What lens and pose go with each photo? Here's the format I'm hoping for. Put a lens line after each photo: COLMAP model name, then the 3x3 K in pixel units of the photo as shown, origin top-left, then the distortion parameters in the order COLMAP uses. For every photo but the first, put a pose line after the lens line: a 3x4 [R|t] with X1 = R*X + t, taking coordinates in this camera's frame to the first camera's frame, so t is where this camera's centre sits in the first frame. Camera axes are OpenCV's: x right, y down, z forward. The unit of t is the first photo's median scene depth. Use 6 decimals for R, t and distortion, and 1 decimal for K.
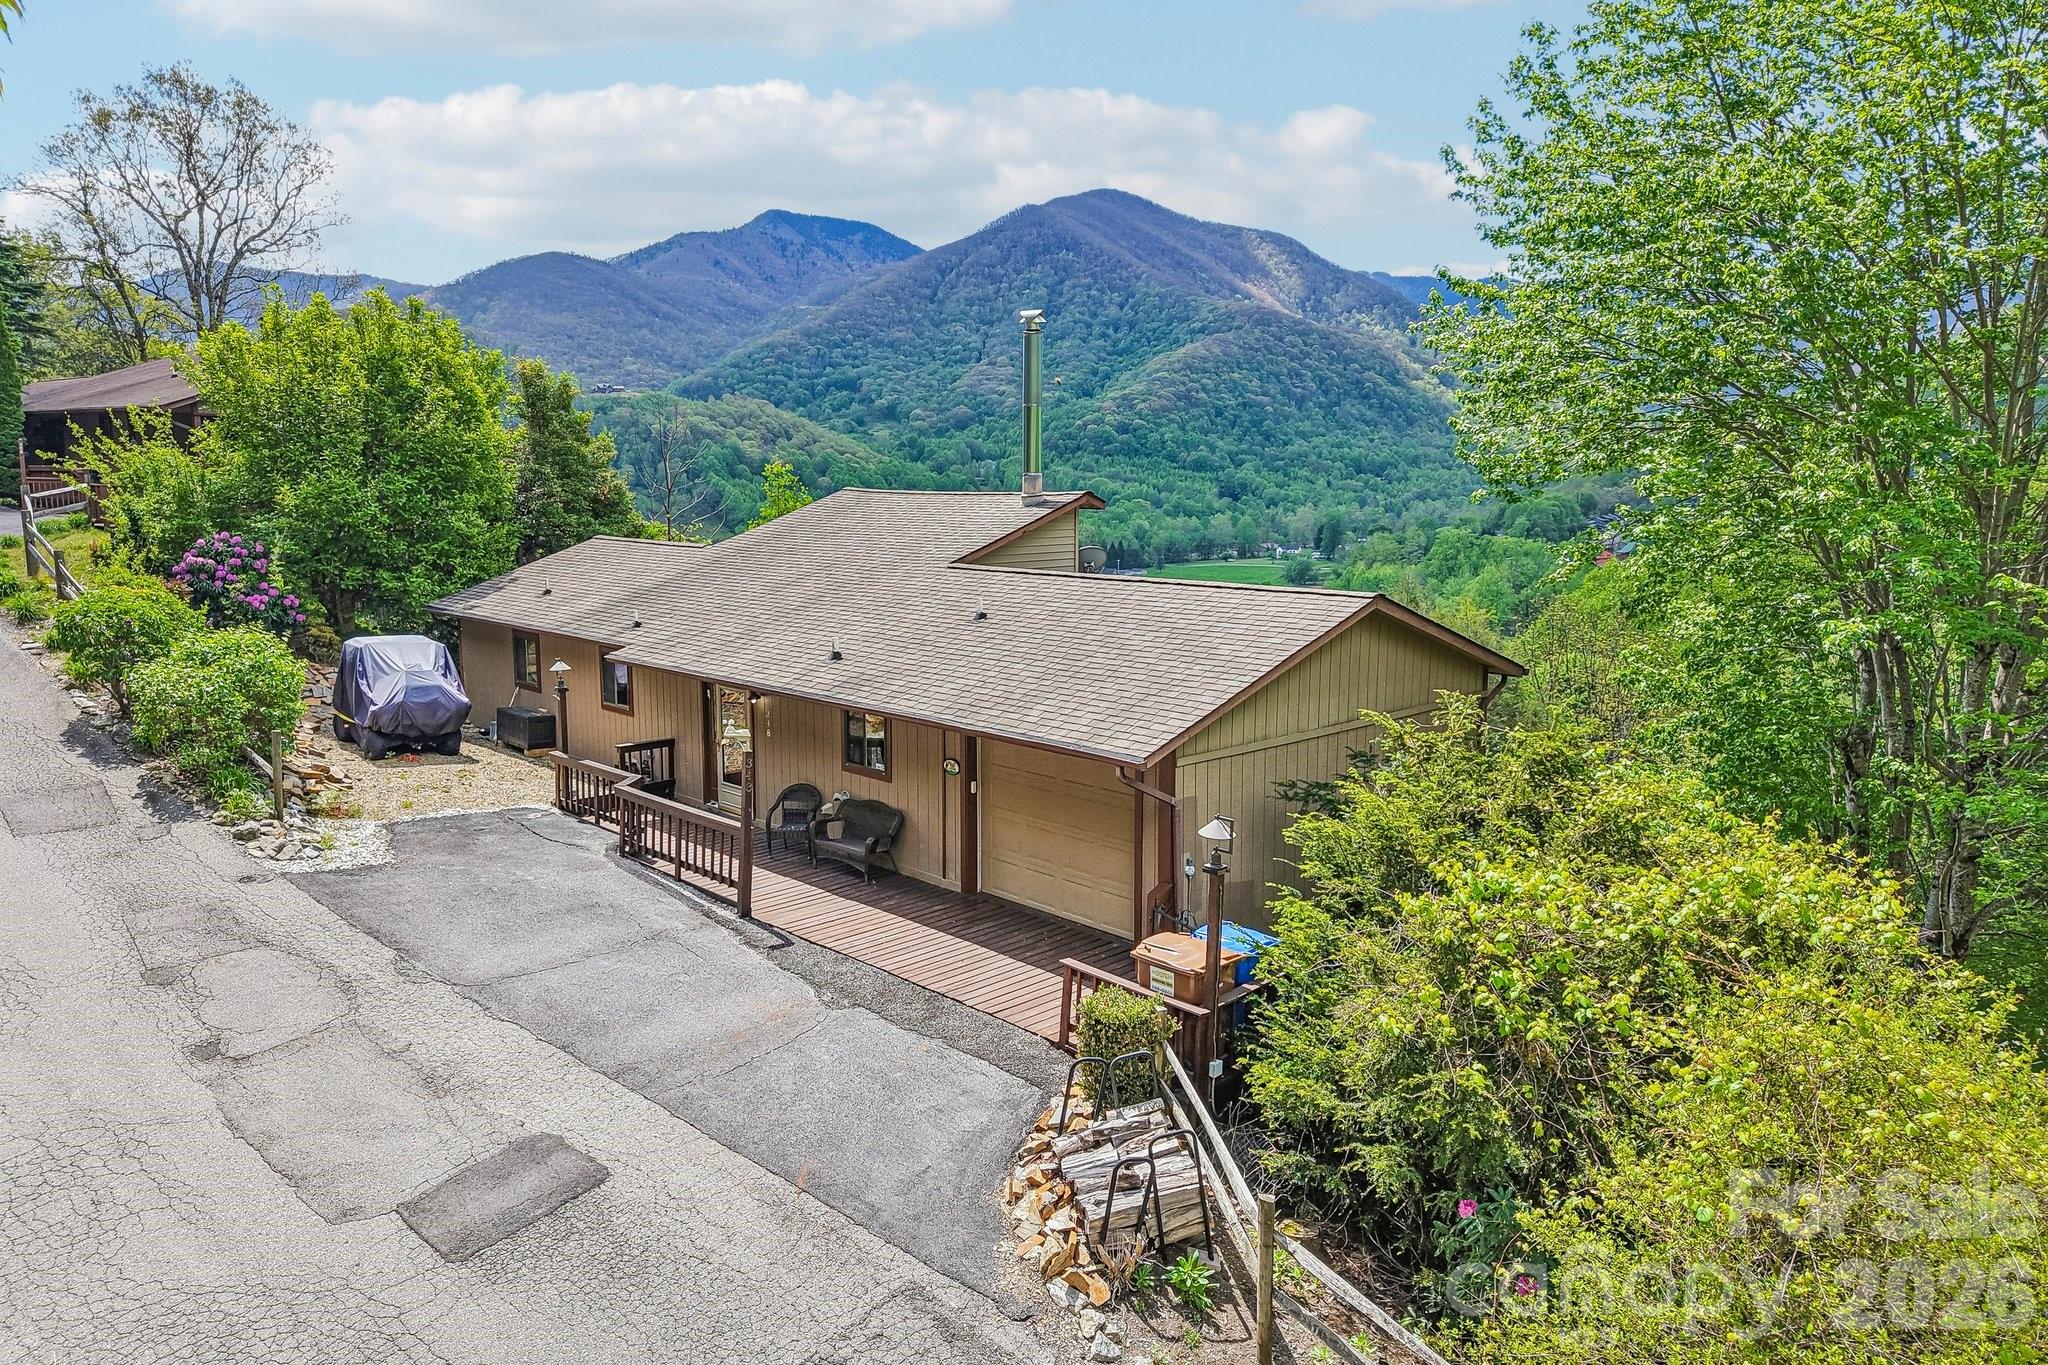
lens RADIAL K [[1348.2, 0, 1024.0], [0, 1348.2, 682.5], [0, 0, 1]] dist [0.158760, -0.354053]
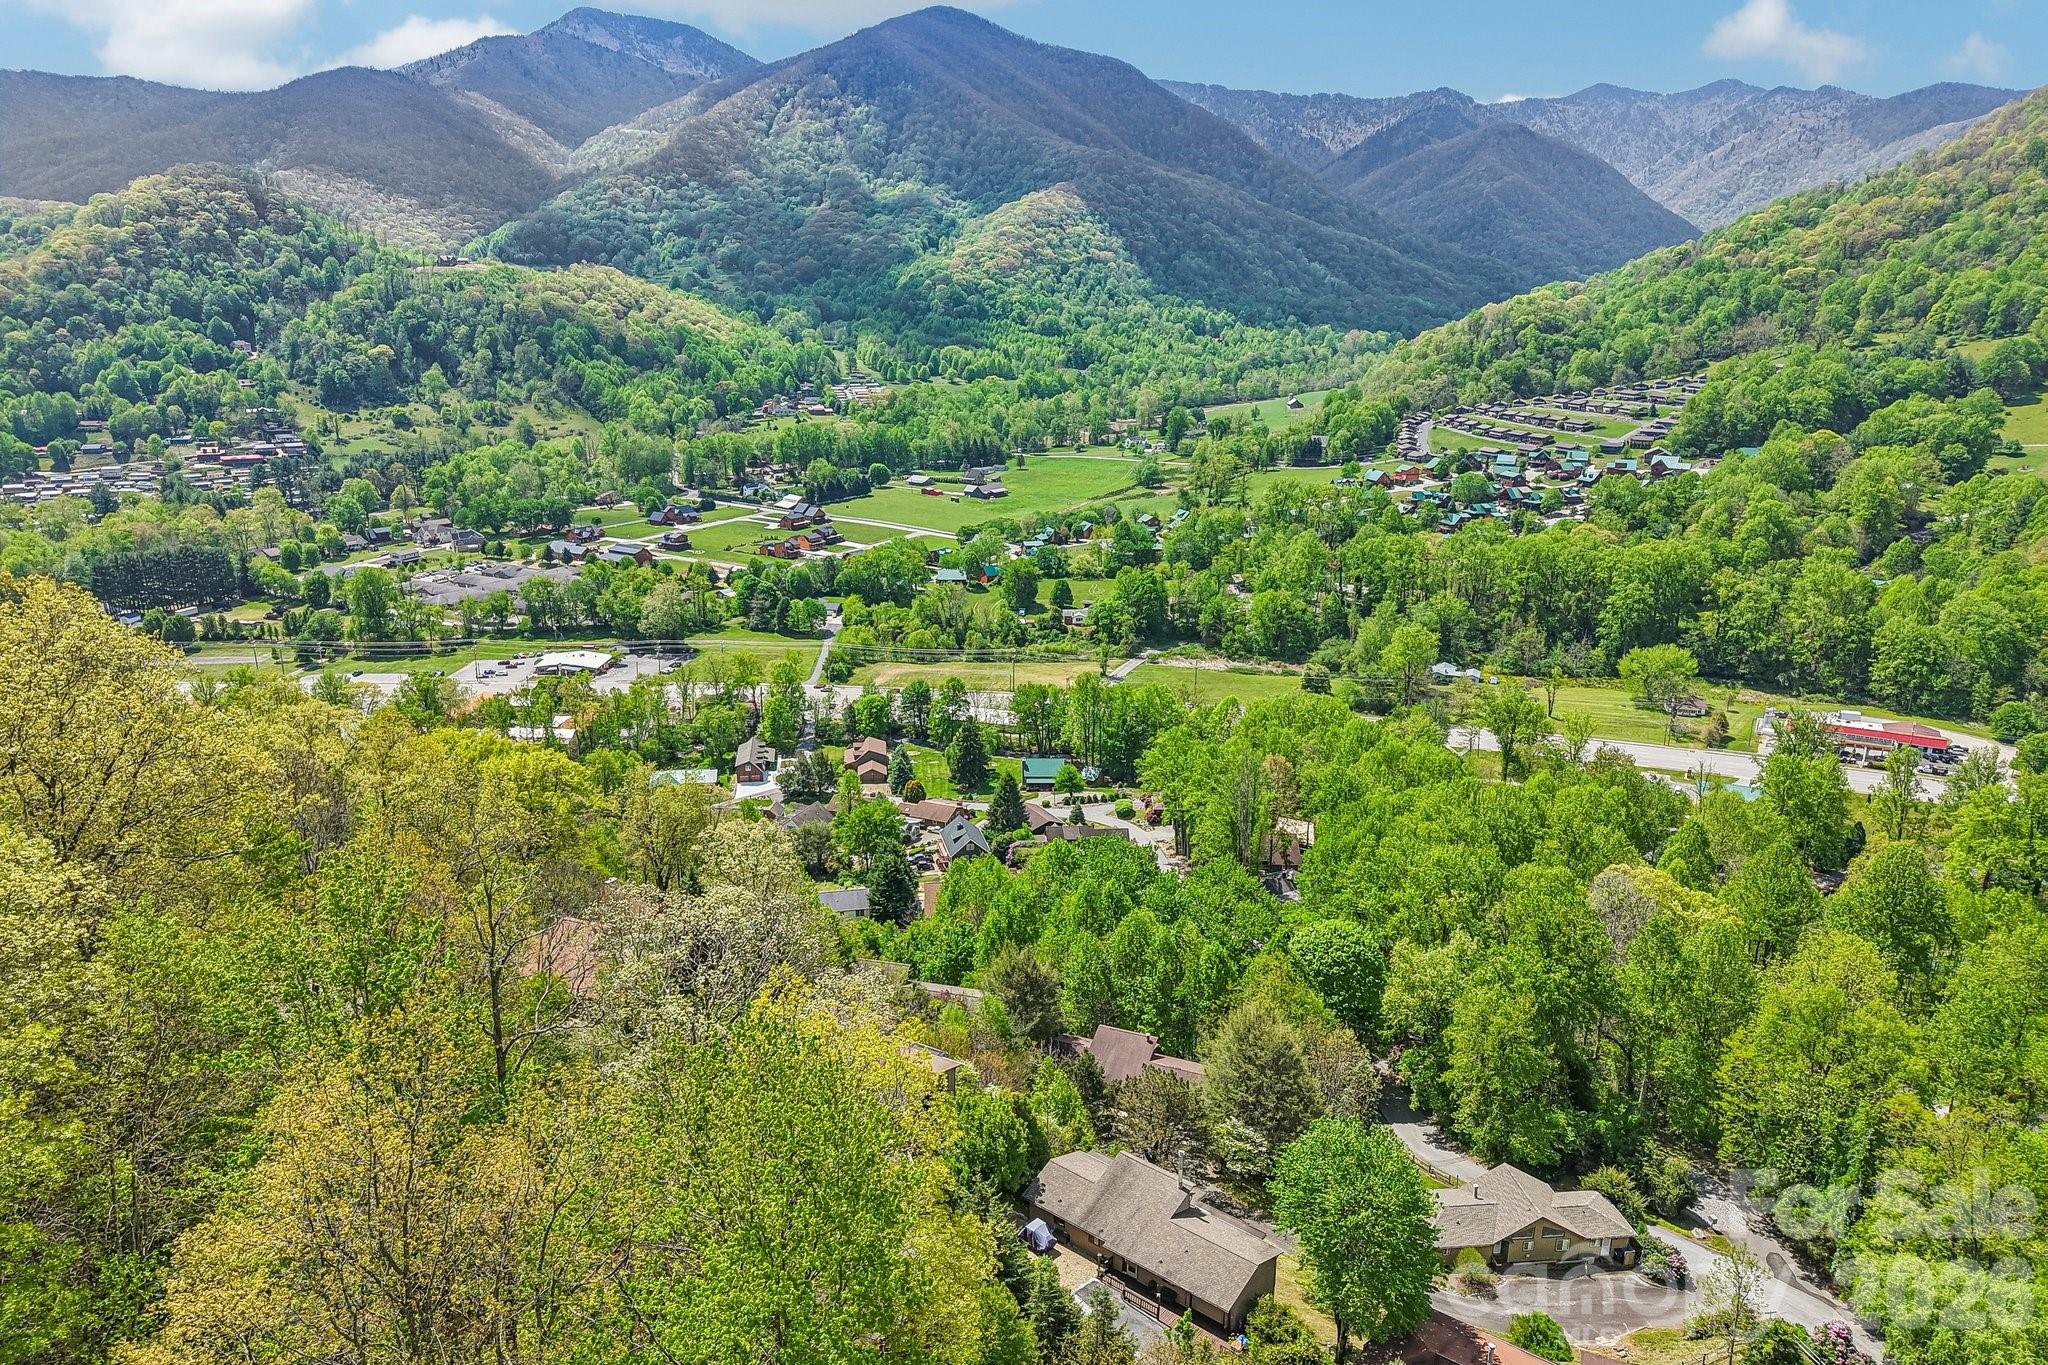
lens RADIAL K [[1448.8, 0, 1022.5], [0, 1448.8, 637.6], [0, 0, 1]] dist [0.003542, 0.001231]
pose [[0.991689, -0.024151, 0.126370, -0.032538], [0.007382, 0.991286, 0.131522, -0.072584], [-0.128446, -0.129496, 0.983226, -0.100154]]
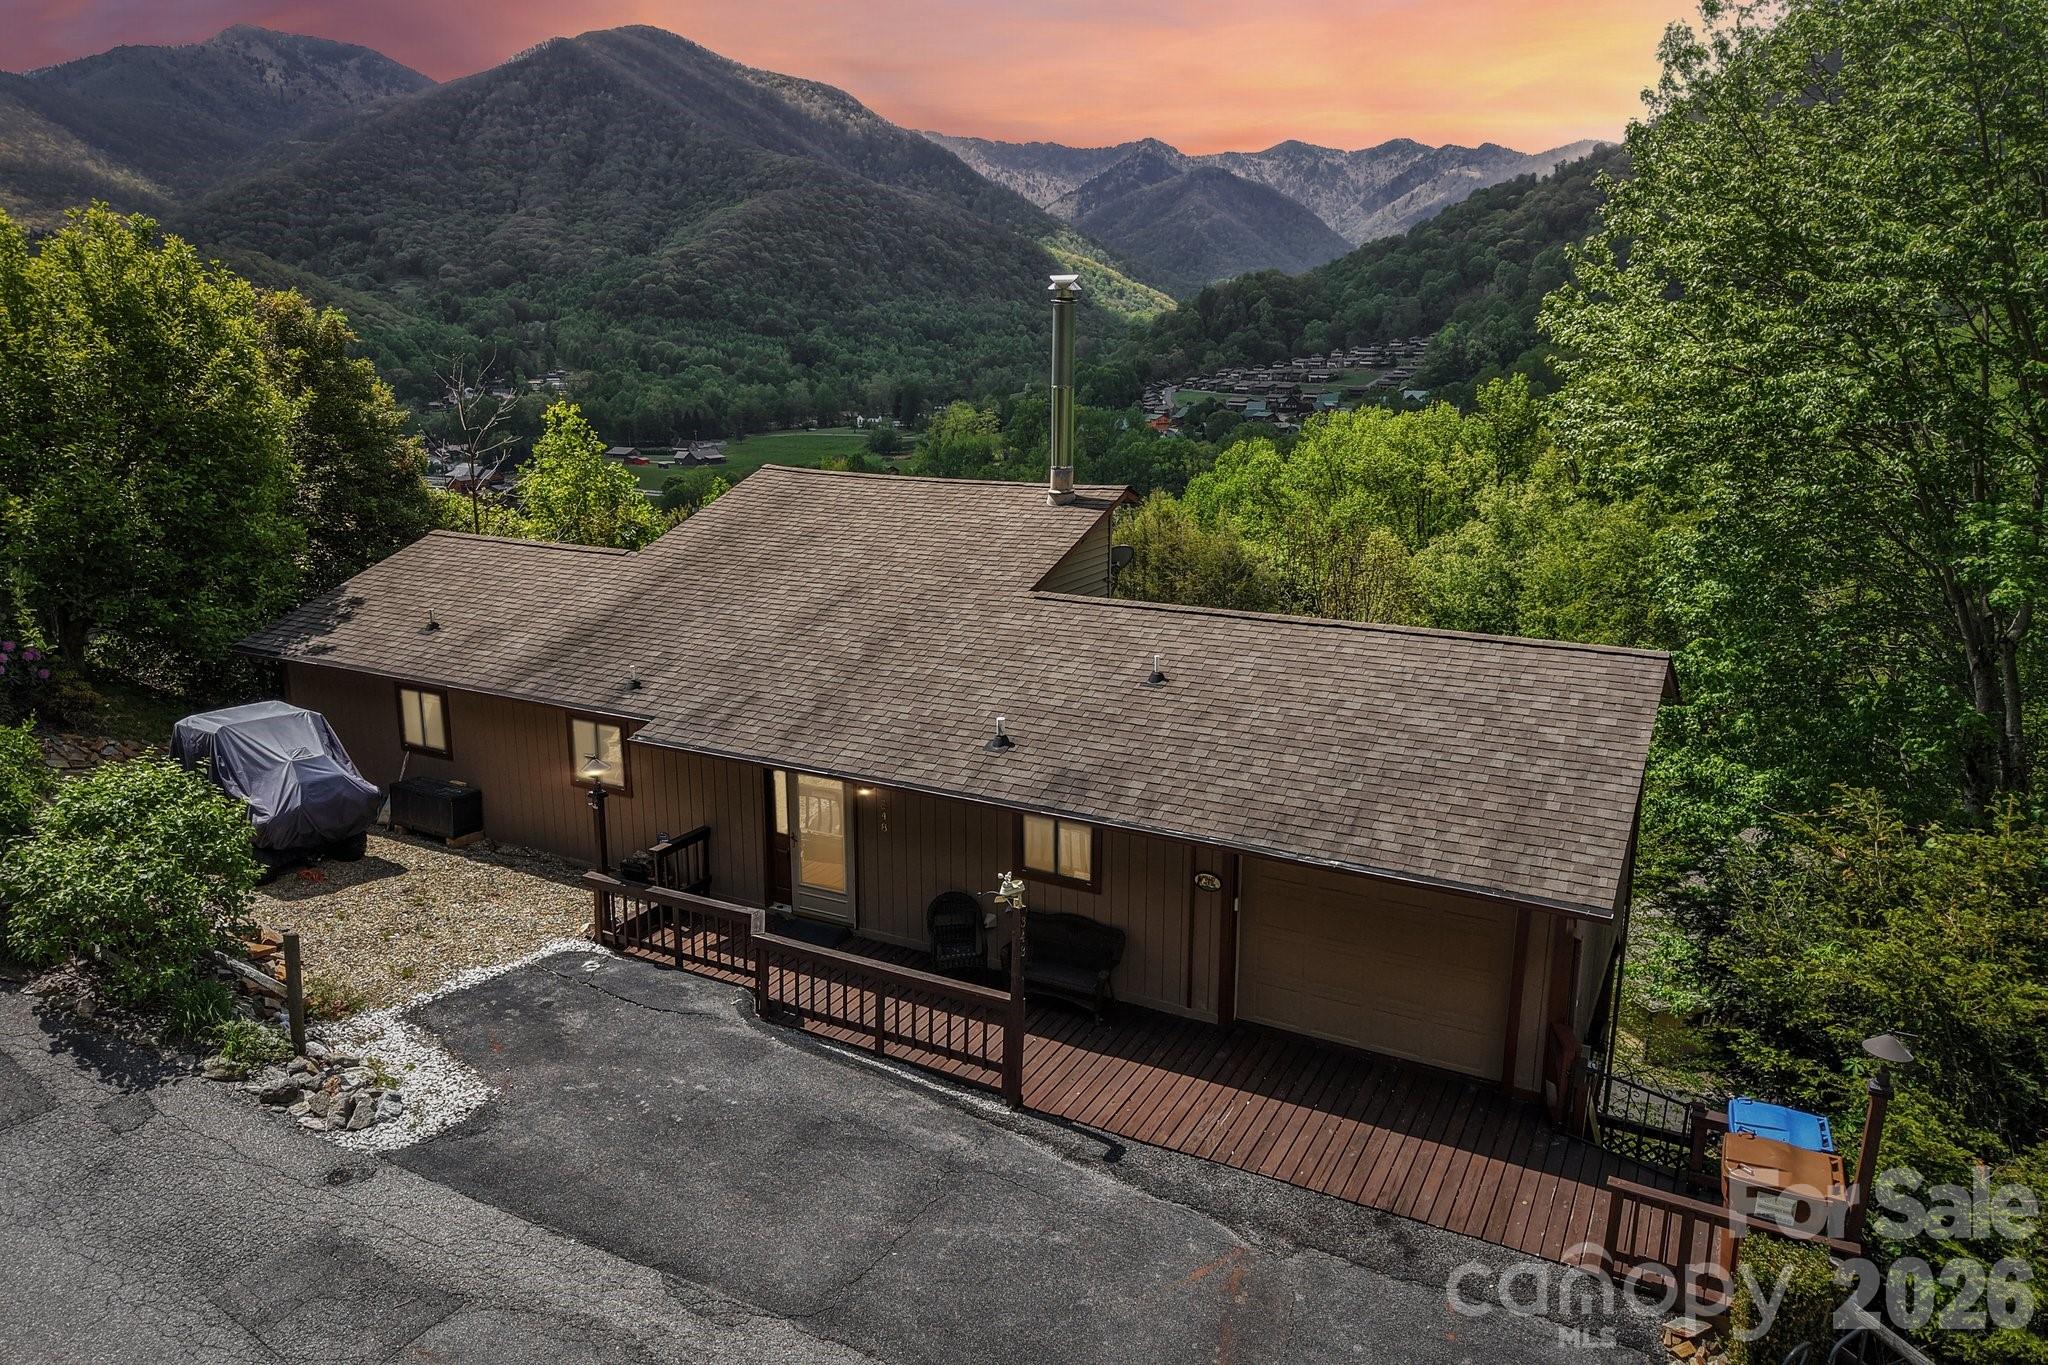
lens RADIAL K [[1360.7, 0, 1024.0], [0, 1360.7, 682.5], [0, 0, 1]] dist [0.005739, -0.003702]
pose [[0.950671, -0.074385, 0.301149, -0.008278], [0.044717, 0.993546, 0.104245, -0.003125], [-0.306959, -0.085636, 0.947862, 0.005028]]
